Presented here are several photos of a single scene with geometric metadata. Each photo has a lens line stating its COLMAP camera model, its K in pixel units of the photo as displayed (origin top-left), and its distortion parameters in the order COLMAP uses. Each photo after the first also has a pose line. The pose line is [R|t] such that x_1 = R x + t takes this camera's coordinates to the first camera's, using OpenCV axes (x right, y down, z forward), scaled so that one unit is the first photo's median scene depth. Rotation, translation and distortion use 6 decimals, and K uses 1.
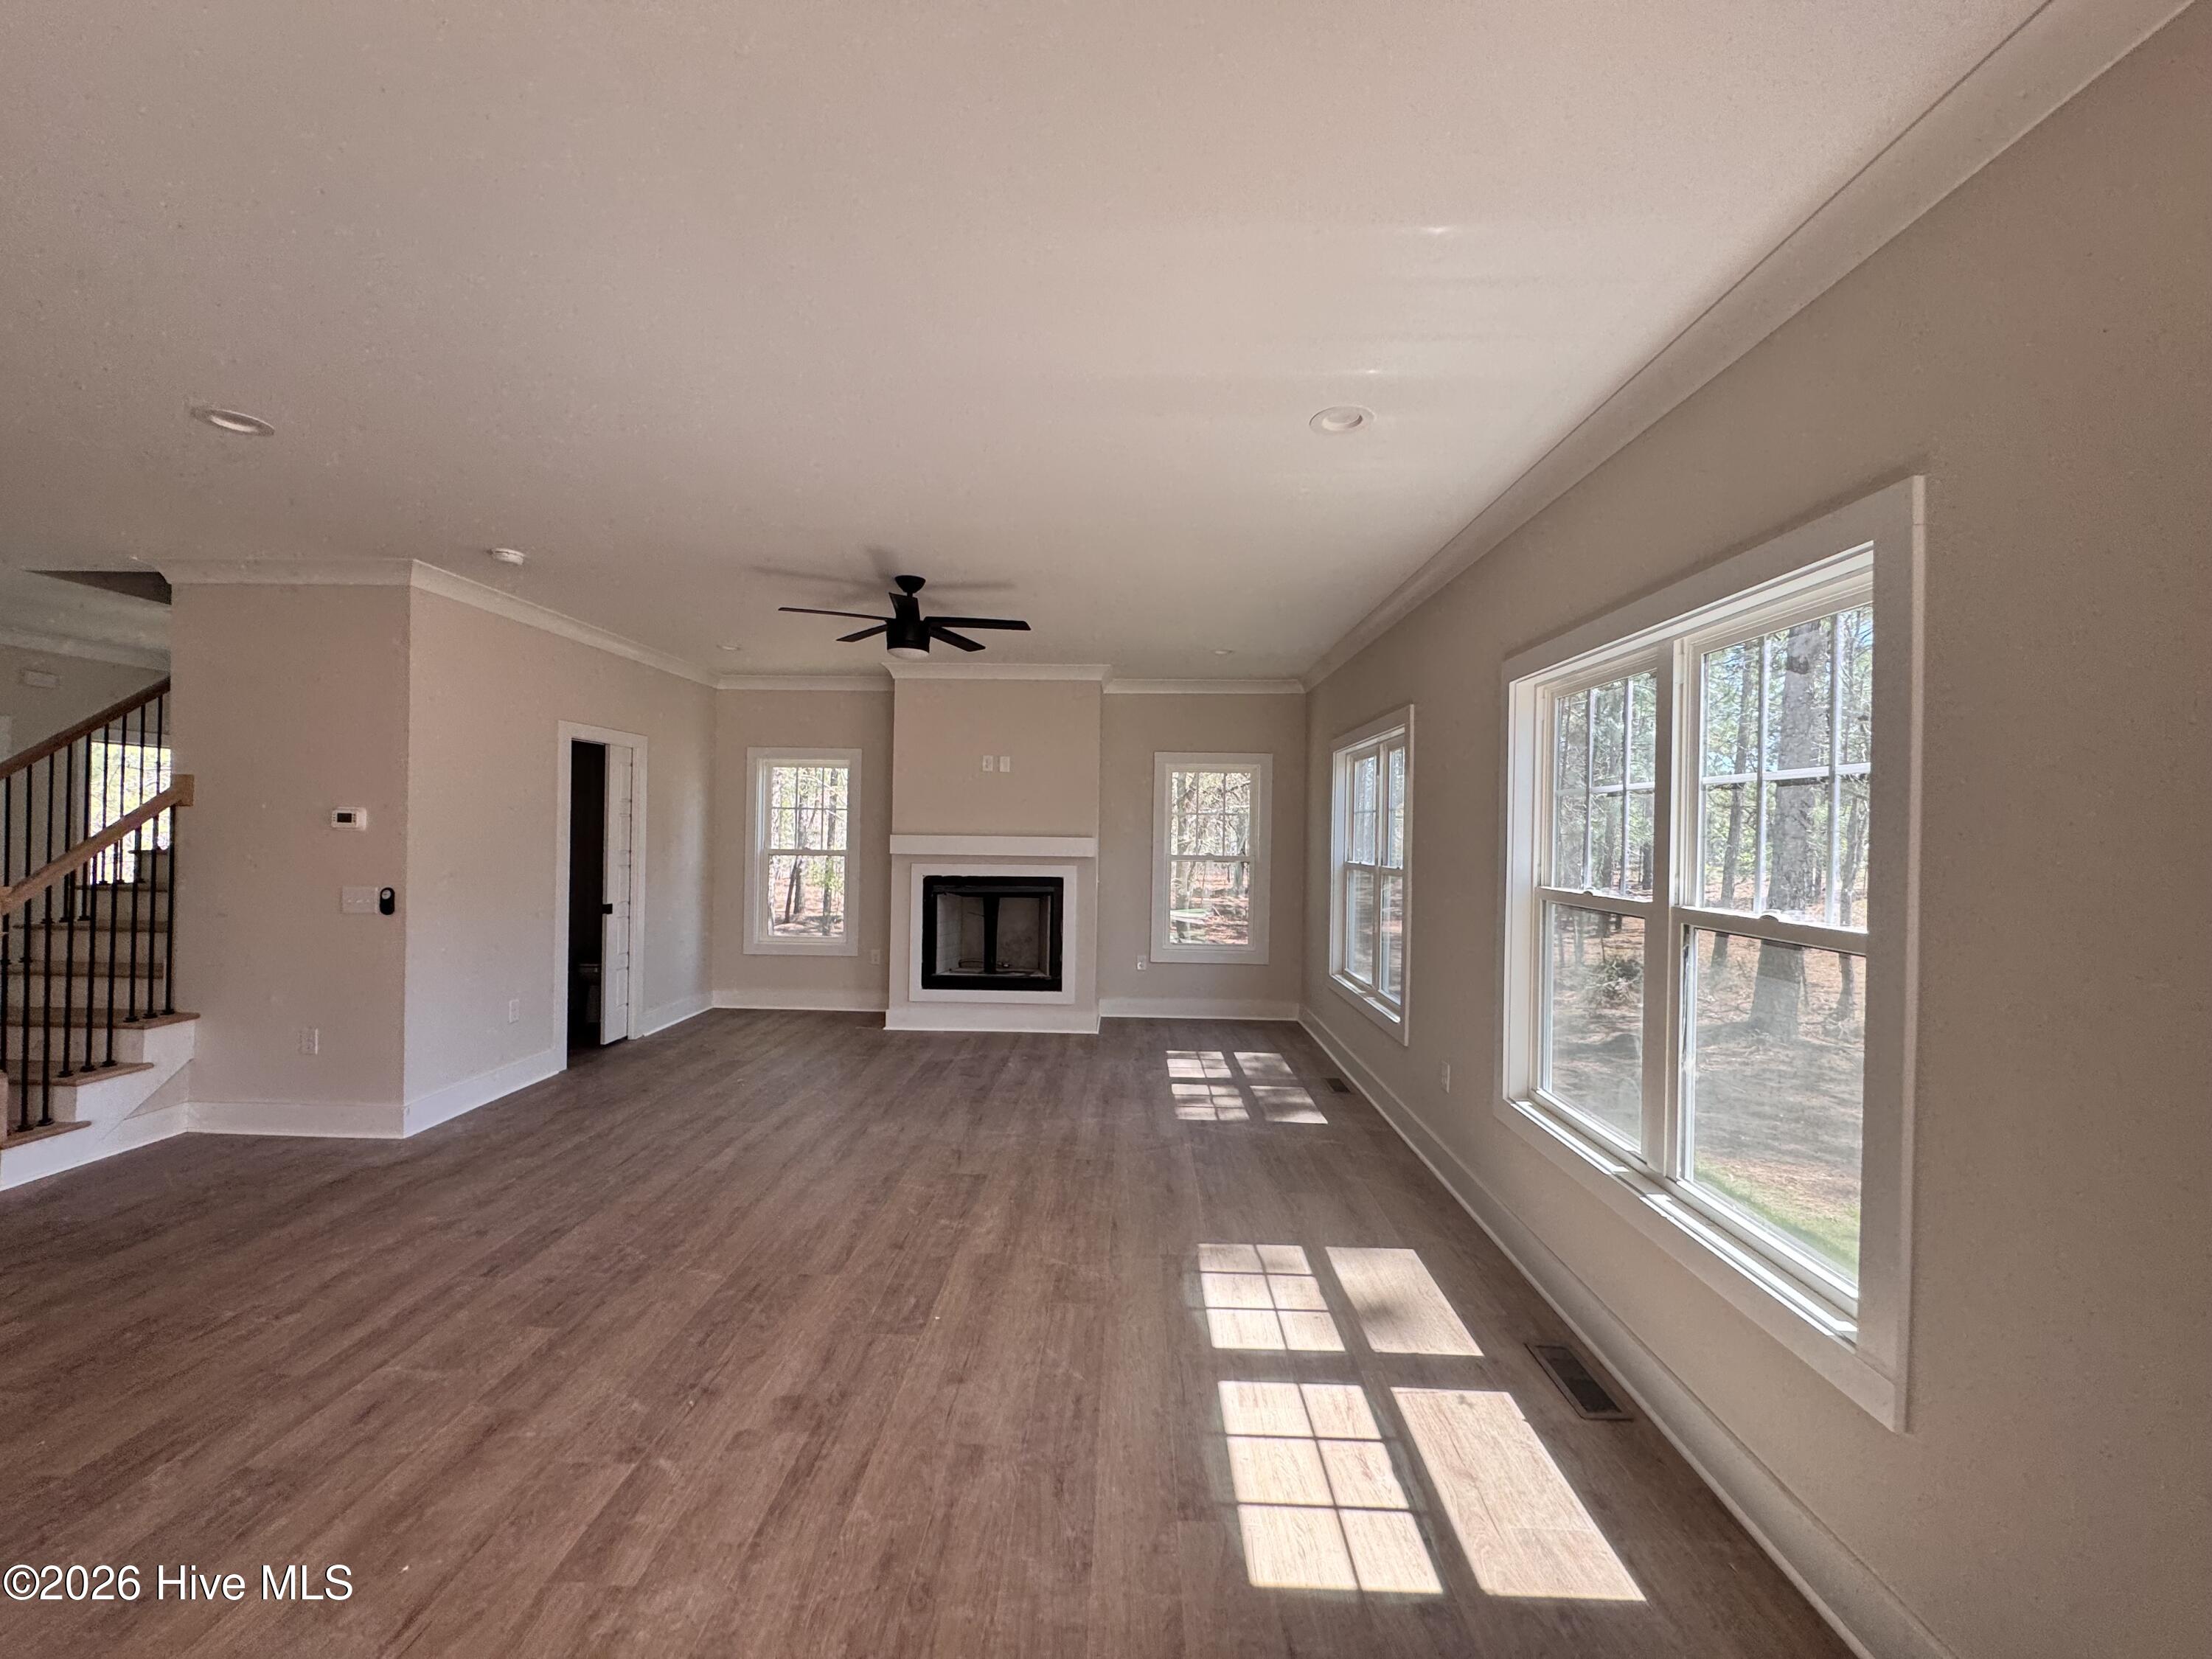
lens RADIAL K [[877.8, 0, 1104.5], [0, 877.8, 832.6], [0, 0, 1]] dist [-0.002921, 0.000069]
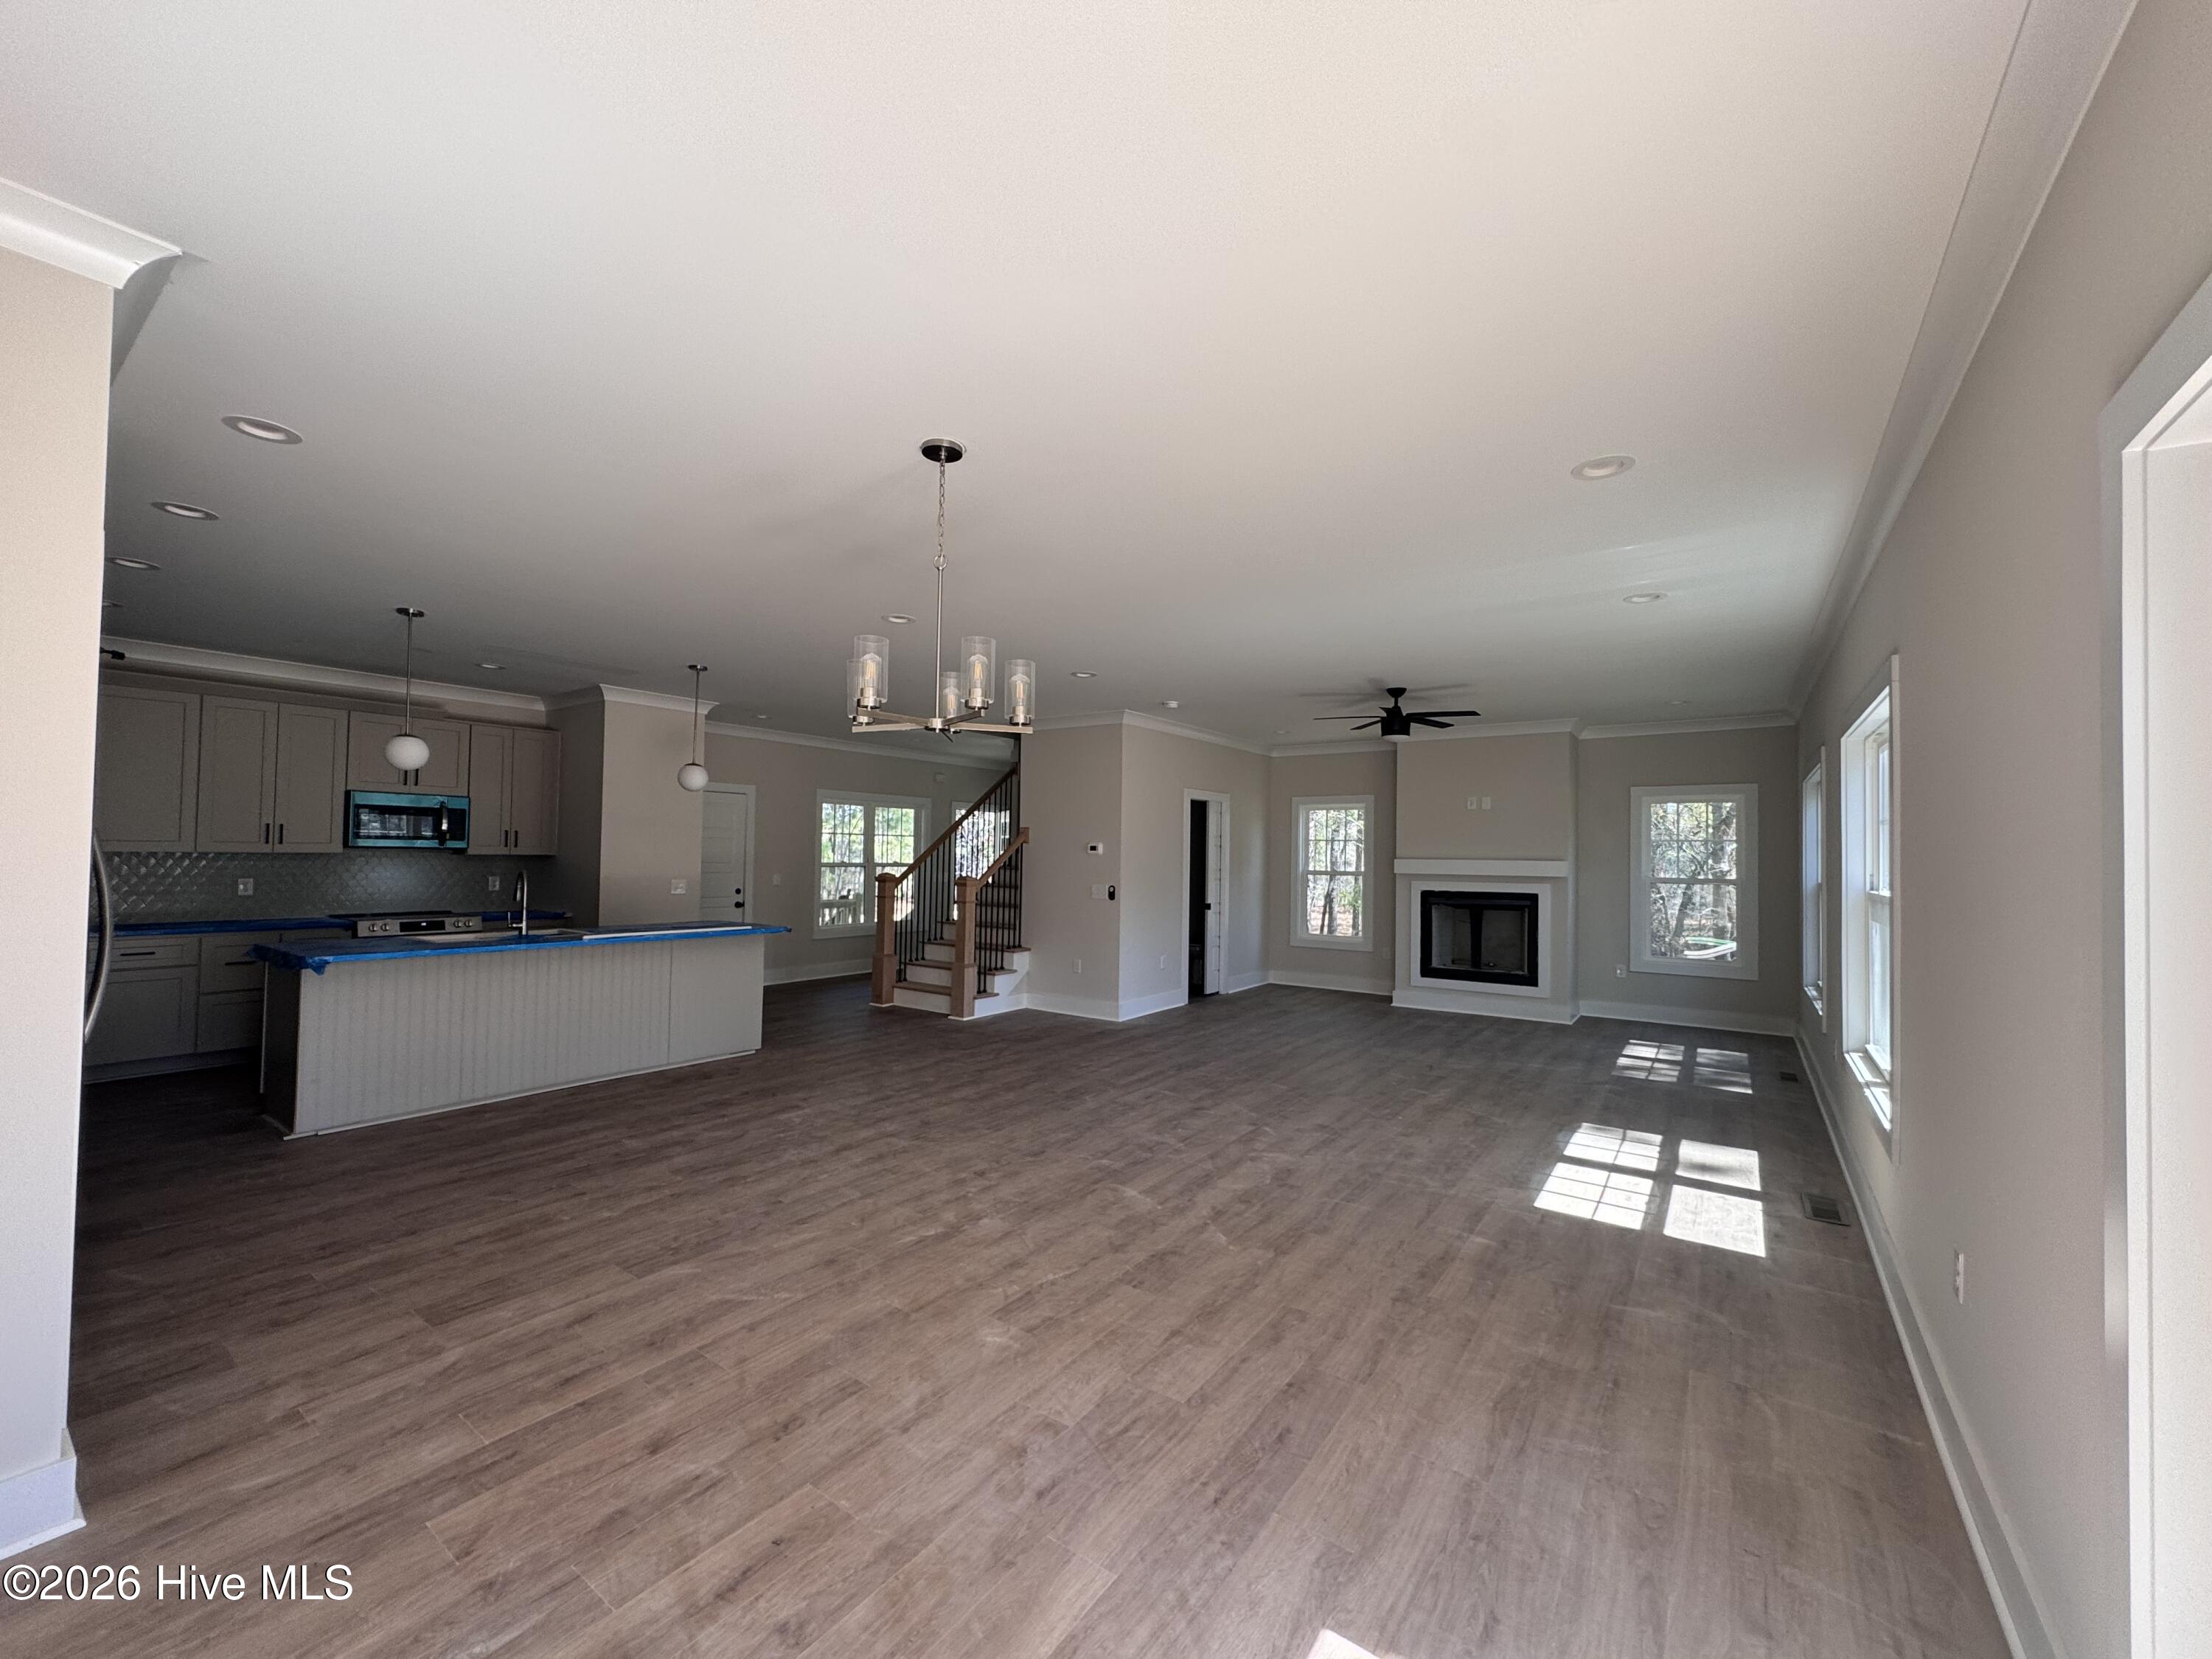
lens RADIAL K [[877.8, 0, 1106.0], [0, 877.8, 835.1], [0, 0, 1]] dist [-0.002921, 0.000069]
pose [[0.831895, -0.016906, -0.554676, 0.181630], [-0.002189, 0.999428, -0.033744, 0.016573], [0.554929, 0.029286, 0.831382, -0.491542]]
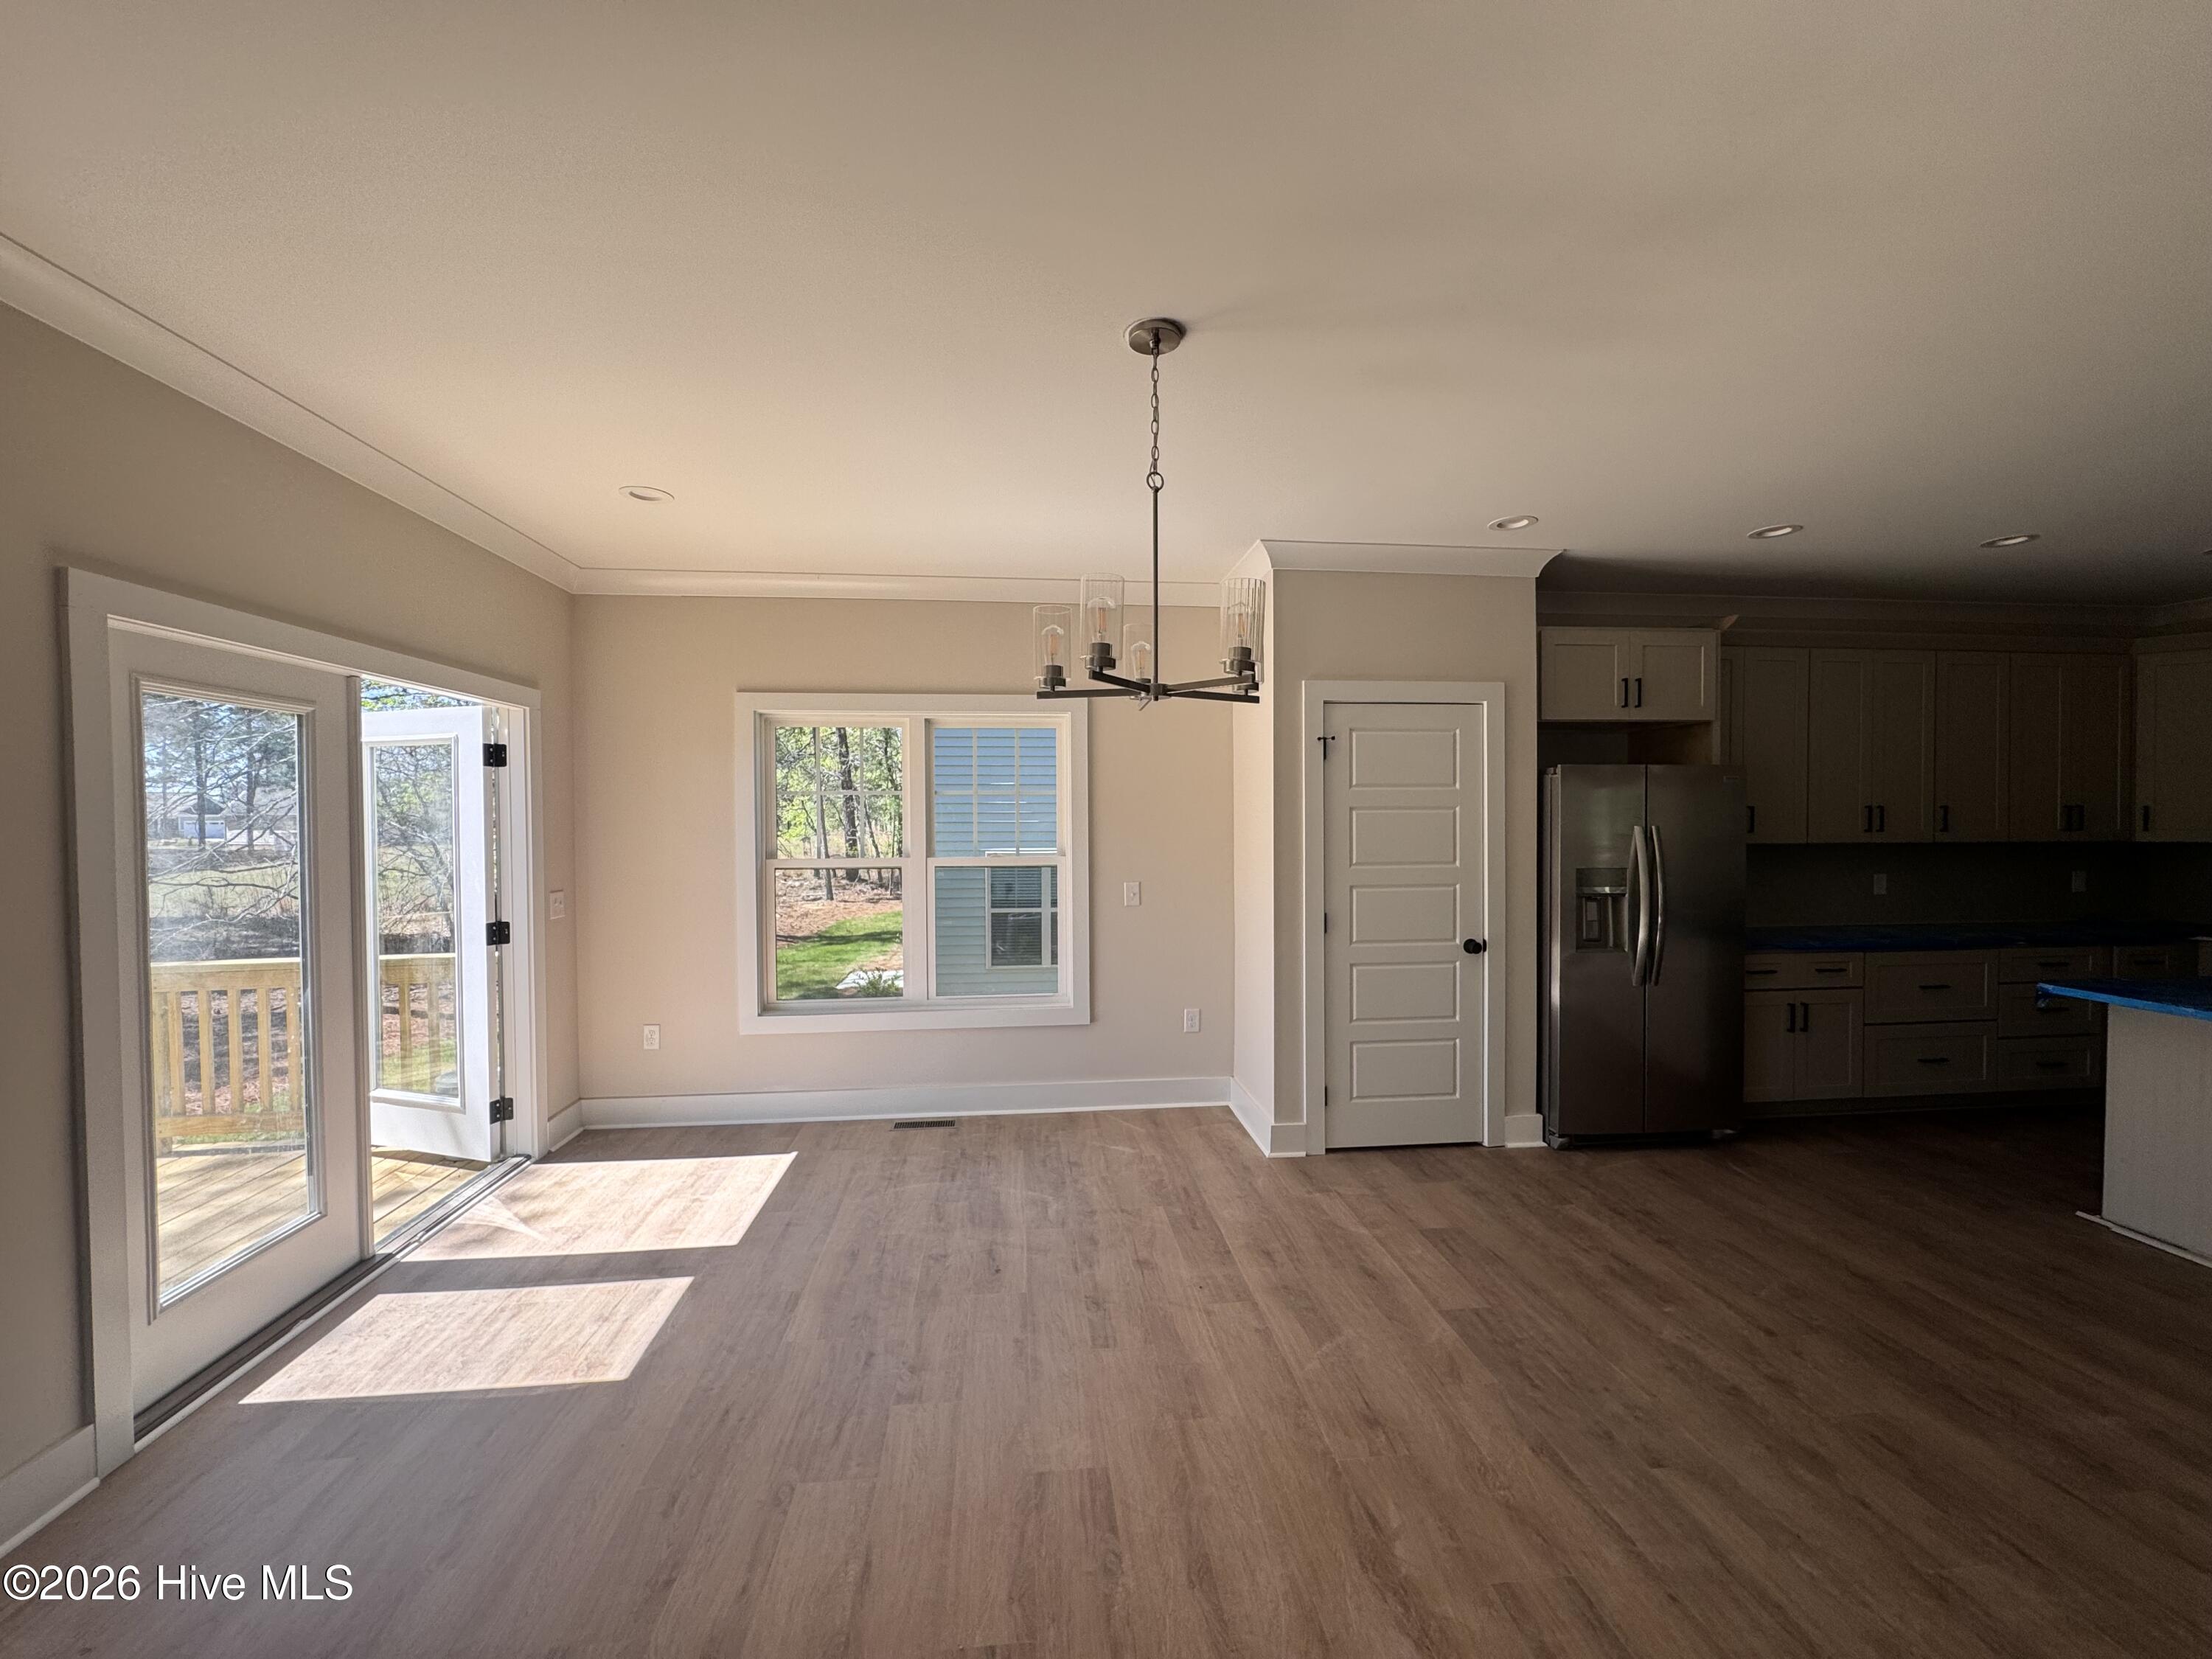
lens RADIAL K [[877.8, 0, 1101.3], [0, 877.8, 836.8], [0, 0, 1]] dist [-0.002921, 0.000069]
pose [[-0.991318, -0.010873, -0.131038, -0.150275], [-0.013874, 0.999661, 0.022016, -0.009500], [0.130755, 0.023643, -0.991133, 0.393515]]
